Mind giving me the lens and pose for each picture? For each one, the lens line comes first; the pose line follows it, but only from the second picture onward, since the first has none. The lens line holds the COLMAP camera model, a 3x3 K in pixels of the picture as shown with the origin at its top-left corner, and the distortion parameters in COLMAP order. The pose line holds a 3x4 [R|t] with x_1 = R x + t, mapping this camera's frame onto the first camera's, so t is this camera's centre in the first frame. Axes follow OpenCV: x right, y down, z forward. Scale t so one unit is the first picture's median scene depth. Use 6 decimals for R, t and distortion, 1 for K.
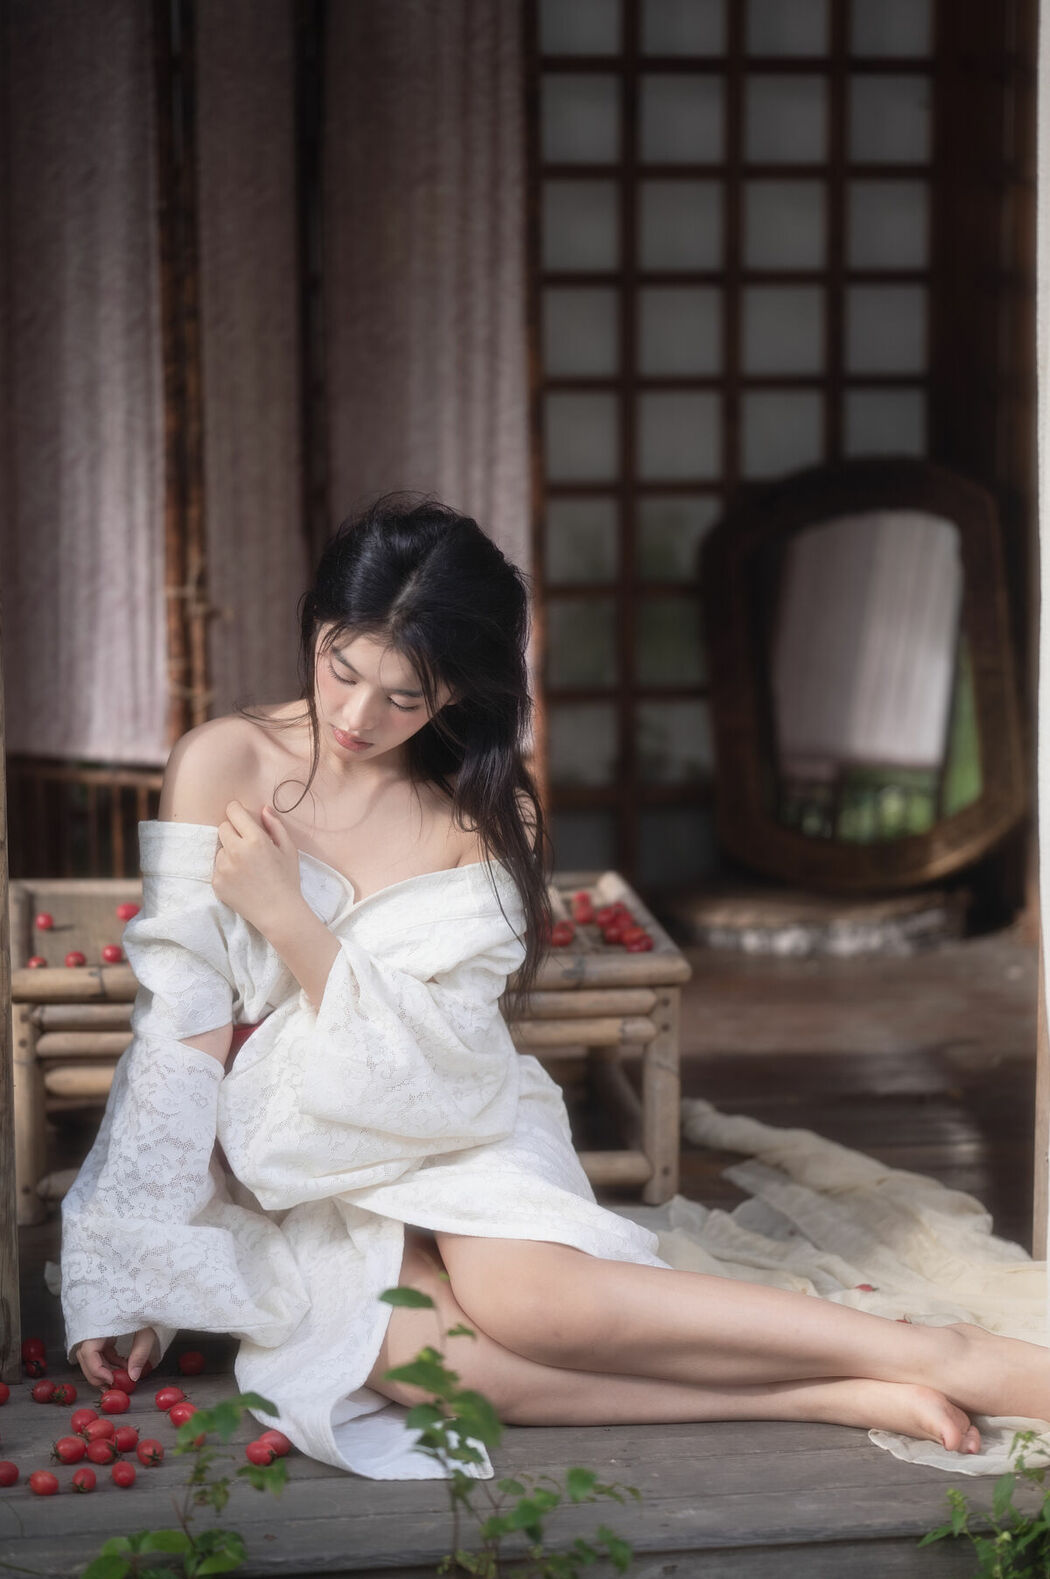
lens RADIAL K [[3740.9, 0, 519.8], [0, 3740.9, 775.2], [0, 0, 1]] dist [0.047547, 0.000000]
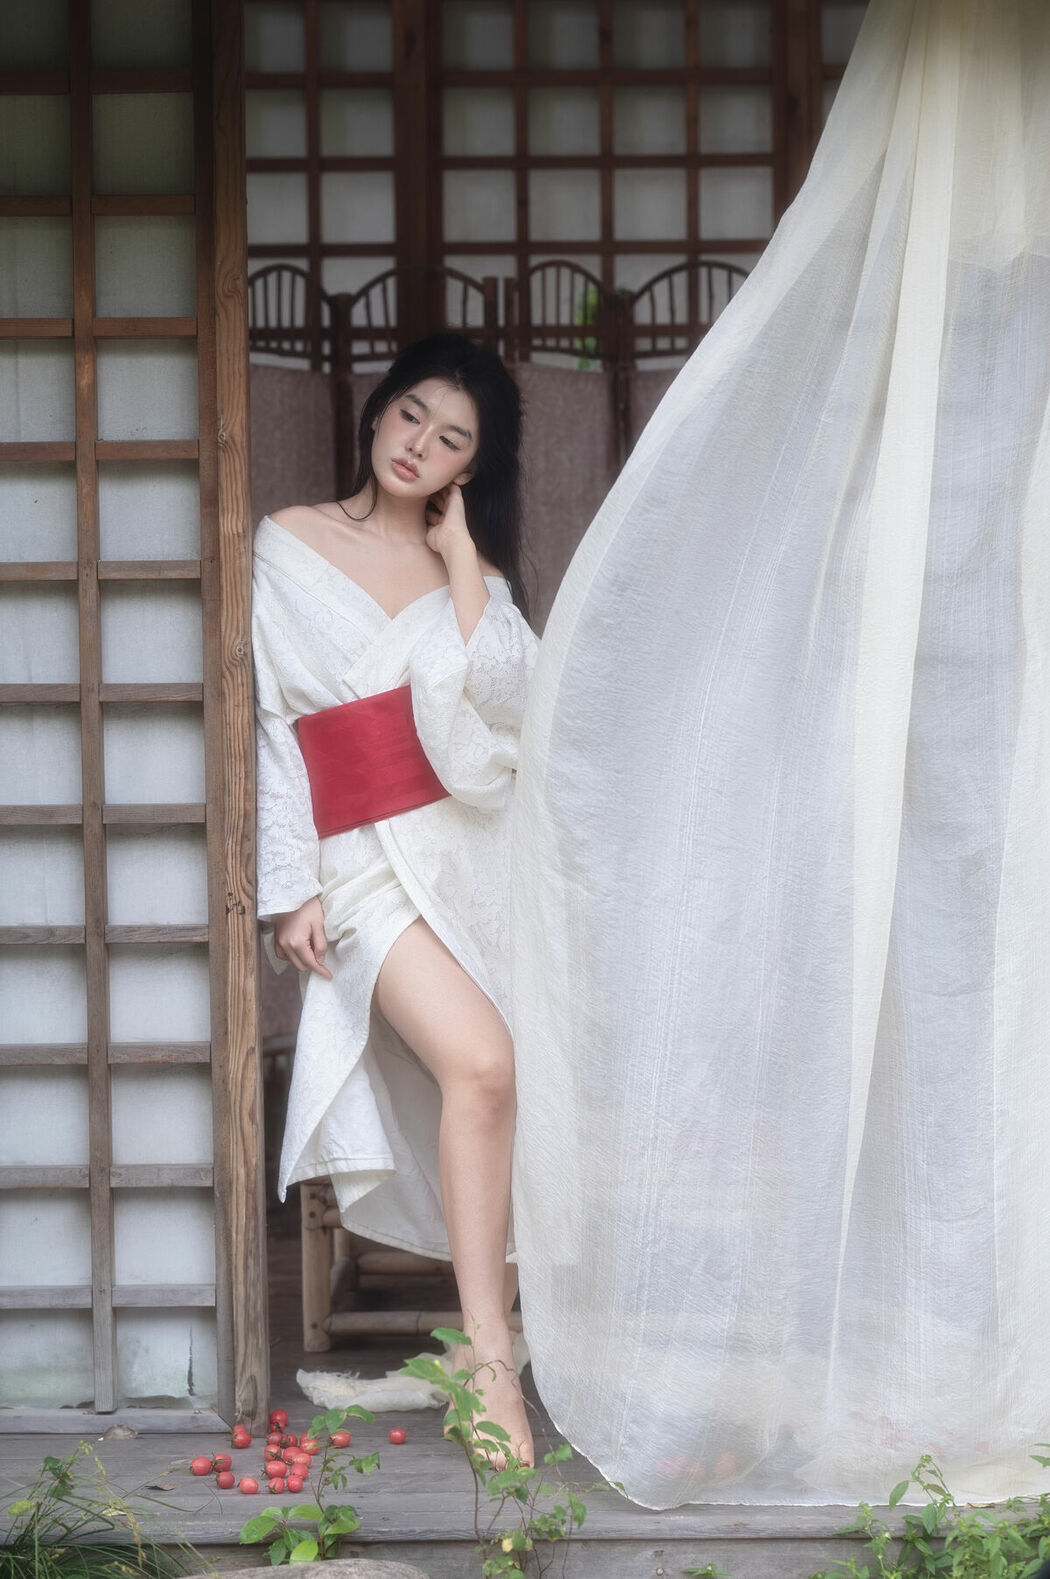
lens RADIAL K [[3740.9, 0, 530.7], [0, 3740.9, 622.8], [0, 0, 1]] dist [0.047547, 0.000000]
pose [[0.981033, -0.013703, -0.193354, 0.206981], [-0.014586, 0.989451, -0.144129, 0.051819], [0.193290, 0.144216, 0.970485, -0.337320]]
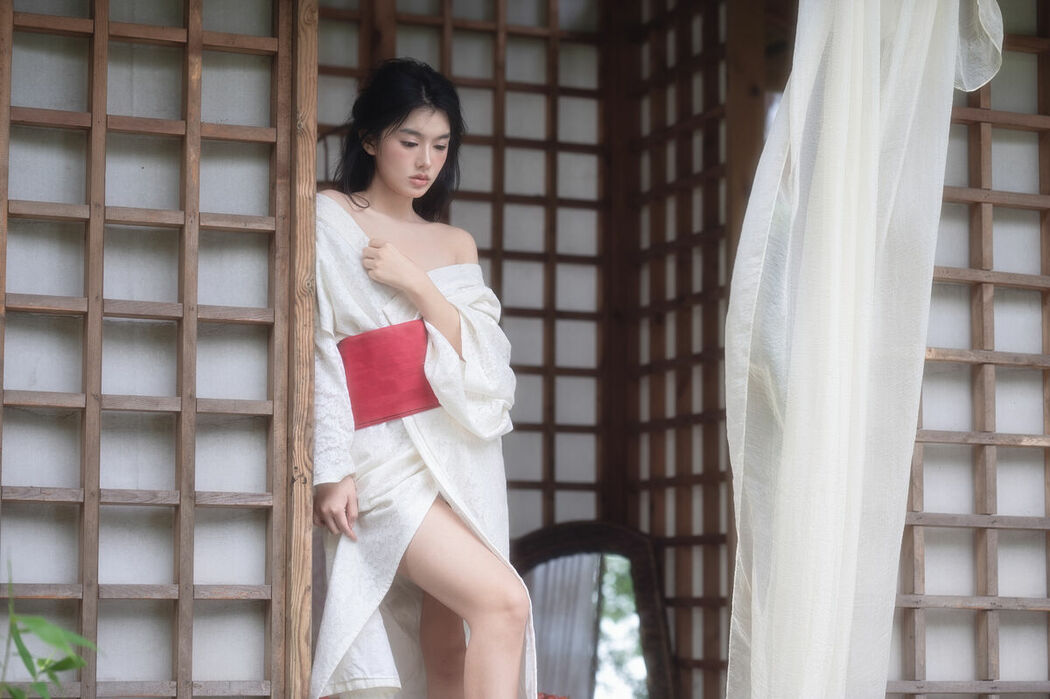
lens RADIAL K [[2487.6, 0, 521.3], [0, 2487.6, 256.9], [0, 0, 1]] dist [0.047547, 0.000000]
pose [[0.979965, 0.031269, 0.196699, -0.238478], [0.026173, 0.958817, -0.282815, 0.180528], [-0.197442, 0.282297, 0.938789, -0.205716]]
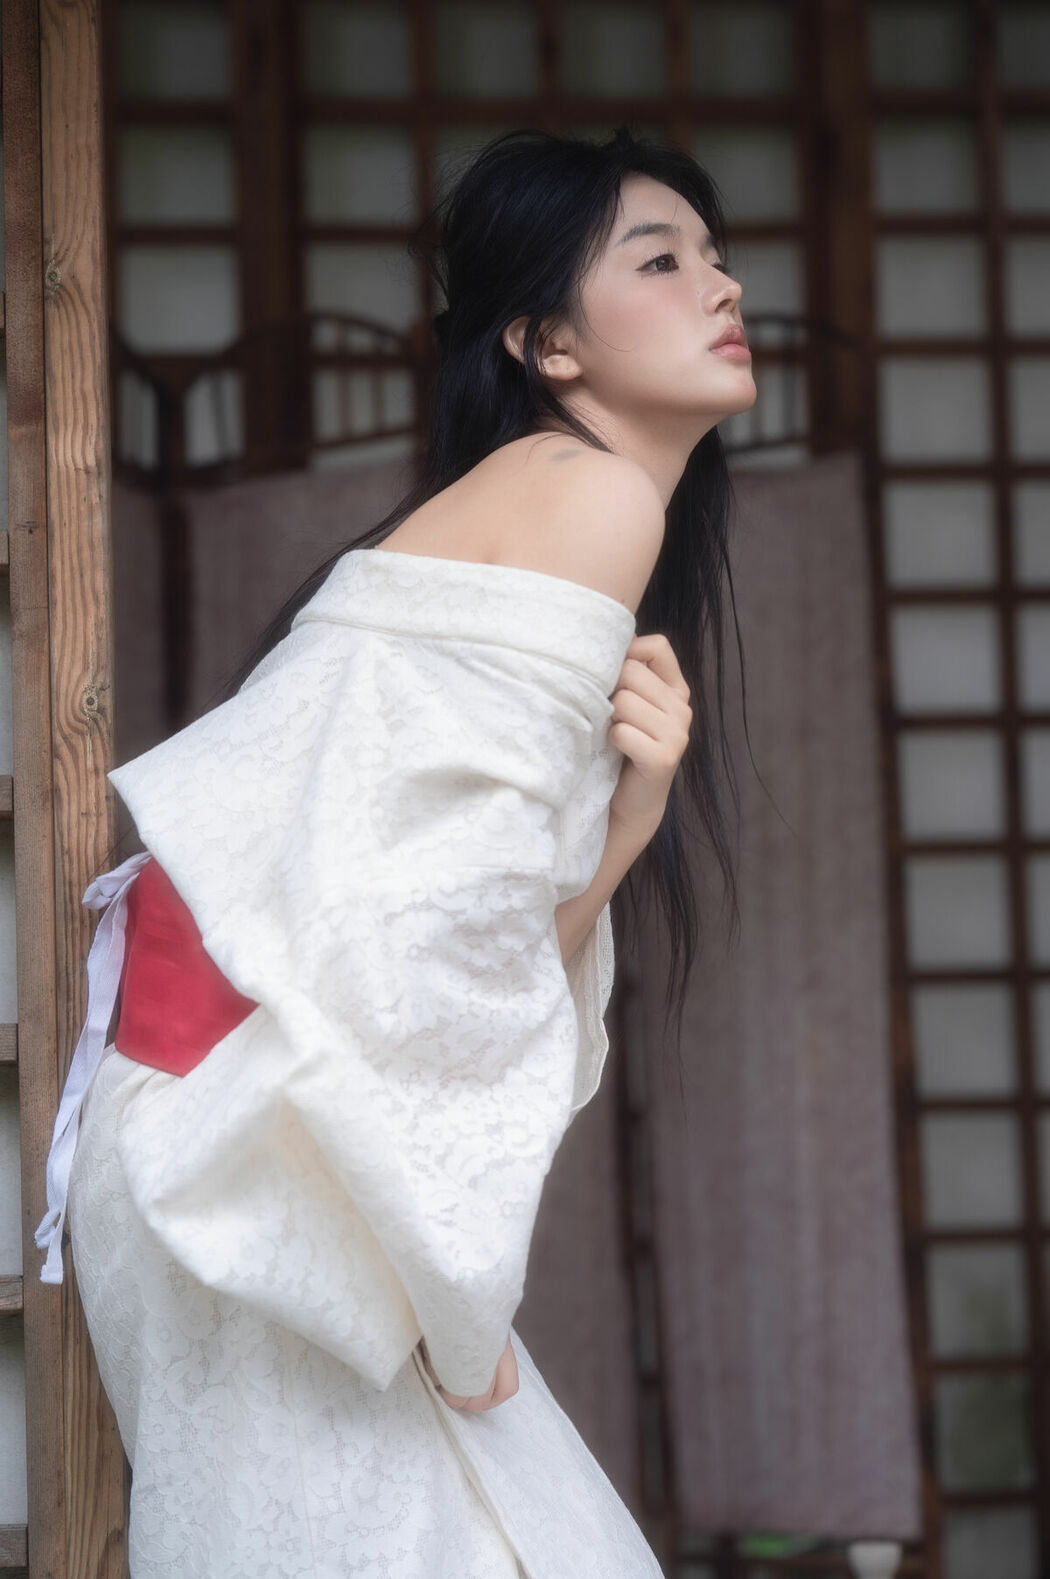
lens RADIAL K [[3740.9, 0, 449.8], [0, 3740.9, 729.2], [0, 0, 1]] dist [0.047547, 0.000000]
pose [[0.991609, -0.043584, -0.121701, 0.009766], [0.008768, 0.961959, -0.273052, 0.053862], [0.128972, 0.269694, 0.954270, 0.260825]]
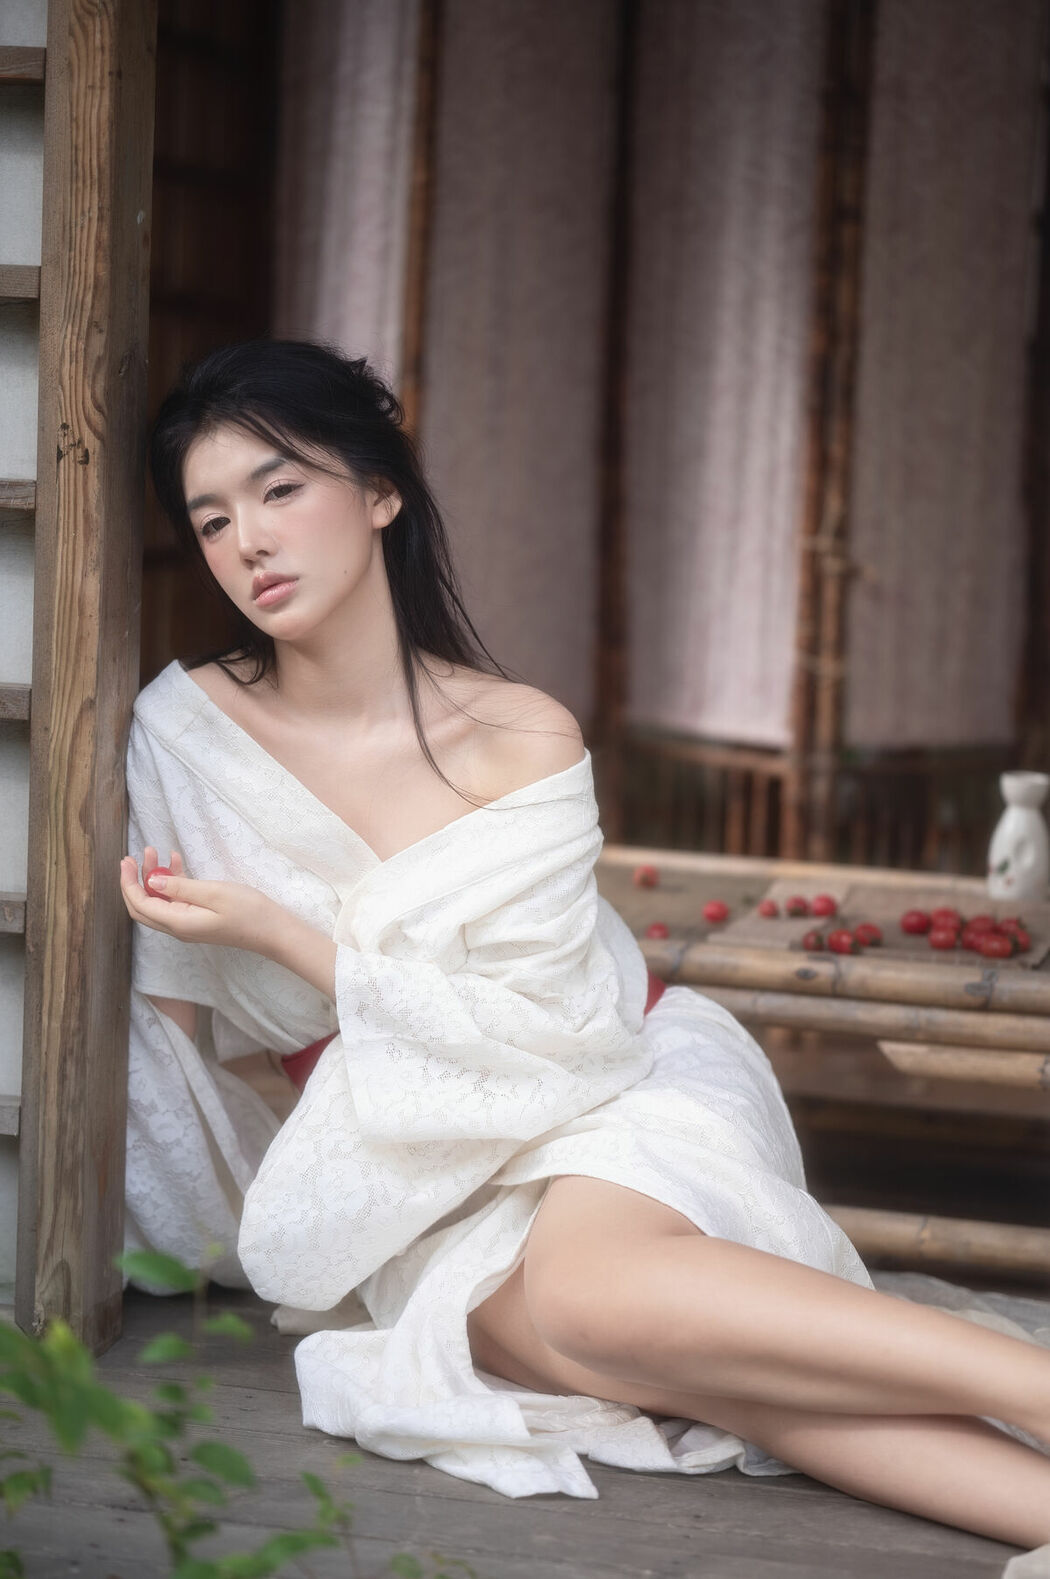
lens RADIAL K [[3740.9, 0, 466.5], [0, 3740.9, 780.5], [0, 0, 1]] dist [0.047547, 0.000000]
pose [[0.908820, 0.086729, -0.408073, 0.227476], [-0.104208, 0.994339, -0.020751, 0.036528], [0.403963, 0.061383, 0.912713, 0.238230]]
